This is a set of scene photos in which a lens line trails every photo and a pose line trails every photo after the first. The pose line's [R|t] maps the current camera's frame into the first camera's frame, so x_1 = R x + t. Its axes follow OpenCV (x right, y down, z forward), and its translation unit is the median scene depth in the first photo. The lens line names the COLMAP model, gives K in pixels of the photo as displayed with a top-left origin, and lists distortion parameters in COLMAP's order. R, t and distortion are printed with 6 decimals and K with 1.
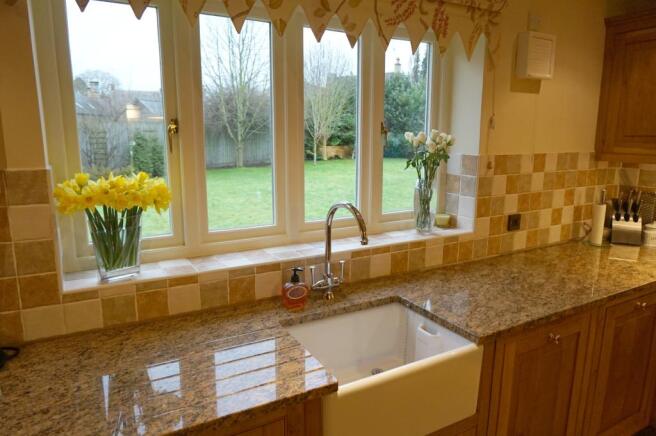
lens RADIAL K [[442.5, 0, 320.7], [0, 442.5, 217.0], [0, 0, 1]] dist [-0.046380, 0.043795]
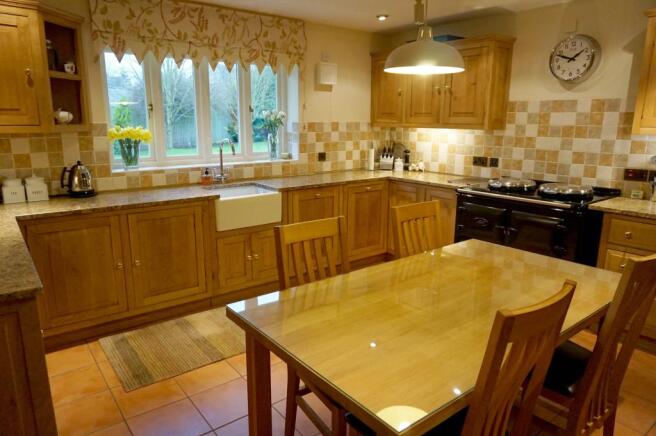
lens RADIAL K [[442.5, 0, 320.7], [0, 442.5, 217.0], [0, 0, 1]] dist [-0.046380, 0.043795]
pose [[0.988369, -0.031243, 0.148832, 0.136470], [0.026456, 0.999070, 0.034038, 0.230834], [-0.149757, -0.029705, 0.988276, -1.048371]]
